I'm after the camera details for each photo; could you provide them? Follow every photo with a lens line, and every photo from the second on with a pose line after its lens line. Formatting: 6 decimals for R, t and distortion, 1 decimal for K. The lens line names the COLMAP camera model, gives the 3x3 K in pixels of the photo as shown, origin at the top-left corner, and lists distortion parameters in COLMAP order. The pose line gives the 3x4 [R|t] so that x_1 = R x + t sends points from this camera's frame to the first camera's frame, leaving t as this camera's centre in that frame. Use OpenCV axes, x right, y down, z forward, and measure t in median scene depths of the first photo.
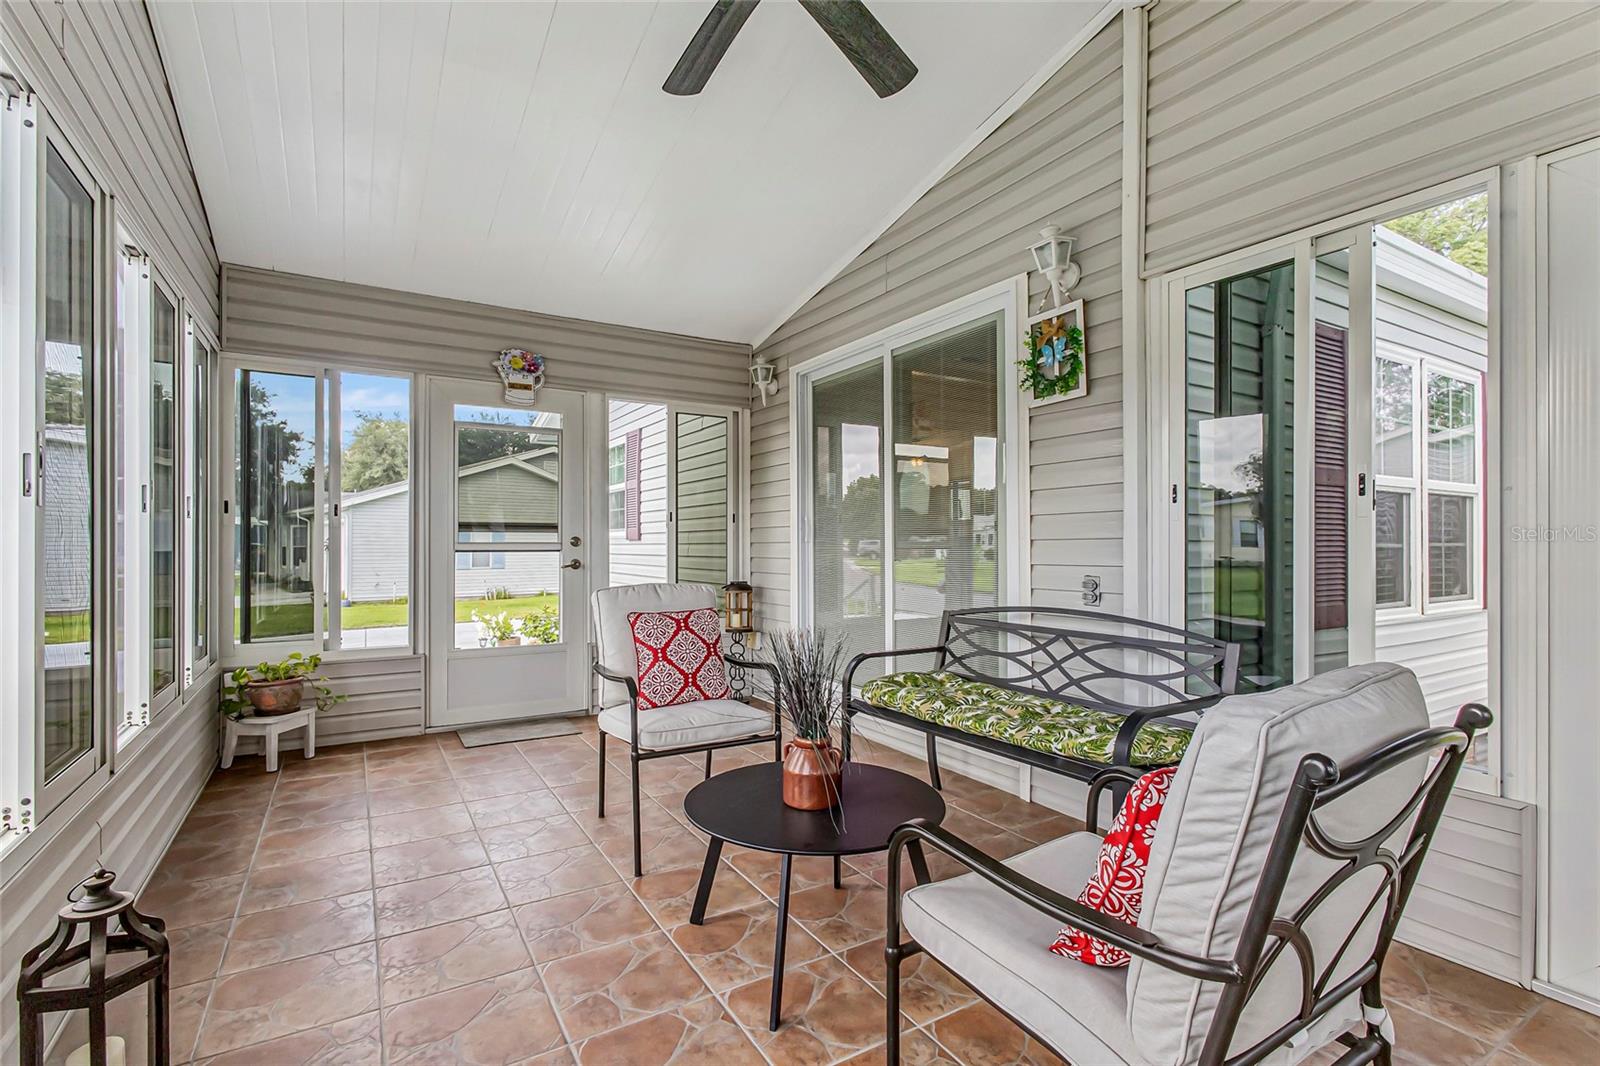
lens RADIAL K [[735.0, 0, 794.2], [0, 735.0, 541.5], [0, 0, 1]] dist [0.000908, 0.000134]
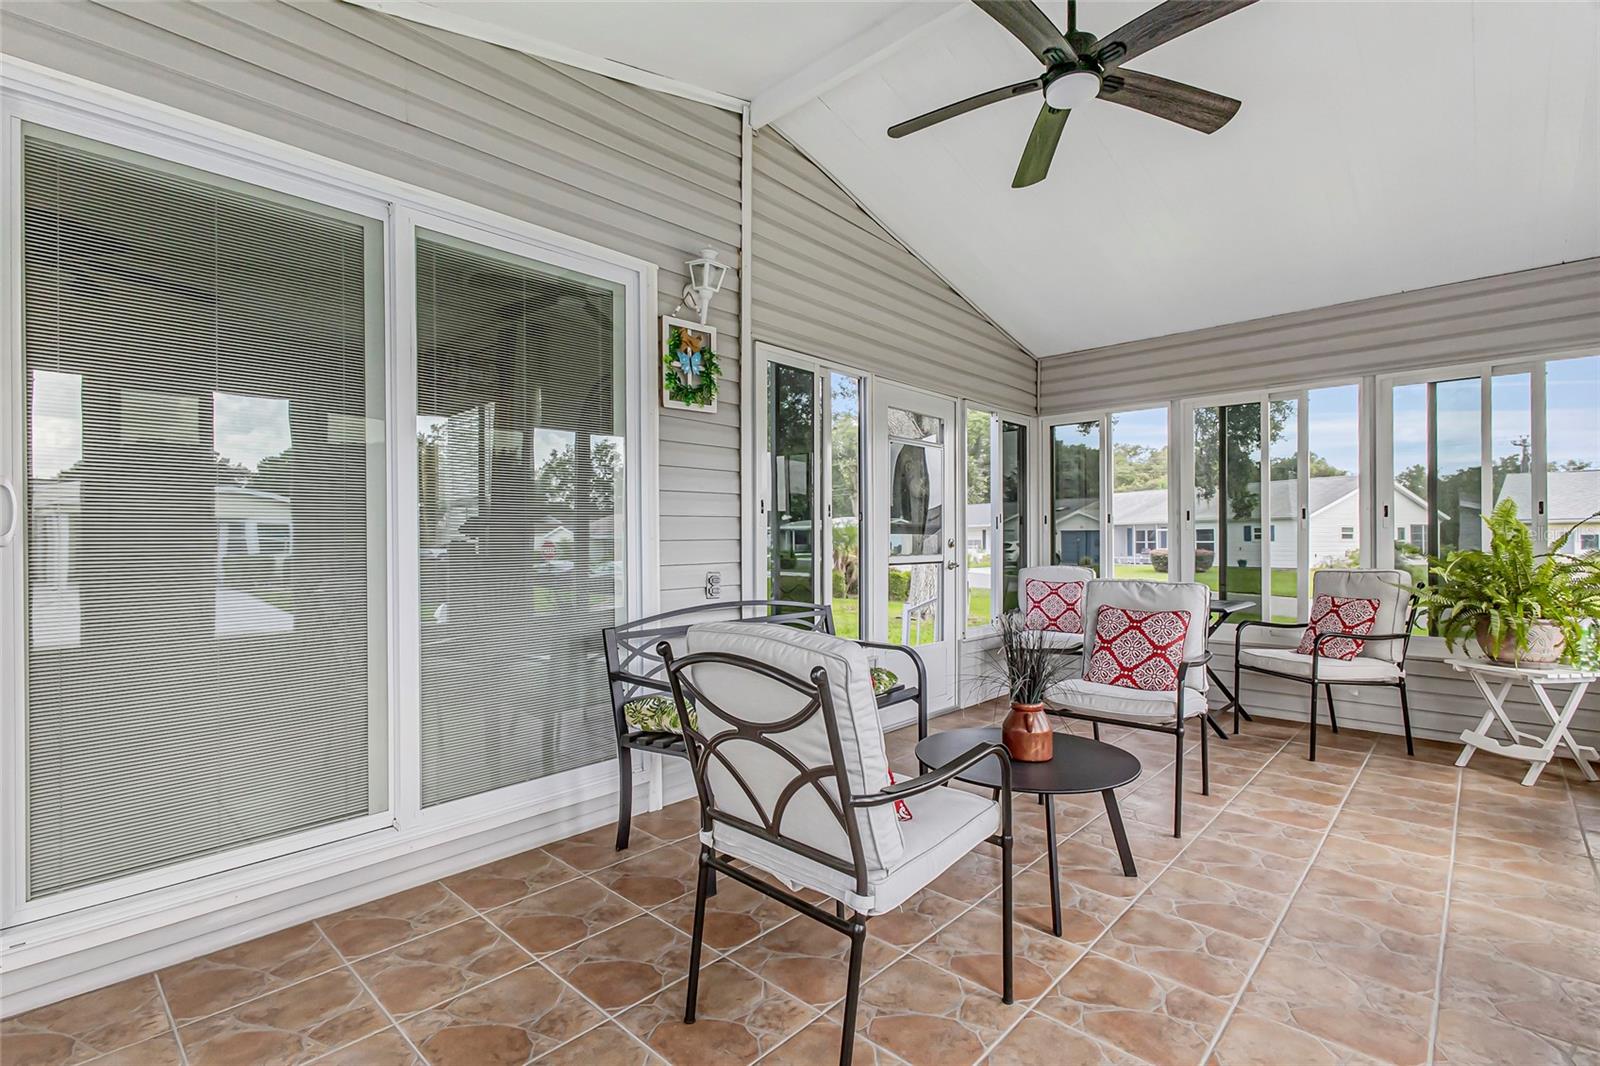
lens RADIAL K [[735.0, 0, 794.2], [0, 735.0, 541.5], [0, 0, 1]] dist [0.000908, 0.000134]
pose [[-0.268945, 0.004062, 0.963147, -0.669641], [0.006233, 0.999978, -0.002477, 0.002522], [-0.963135, 0.005337, -0.268964, 1.092547]]
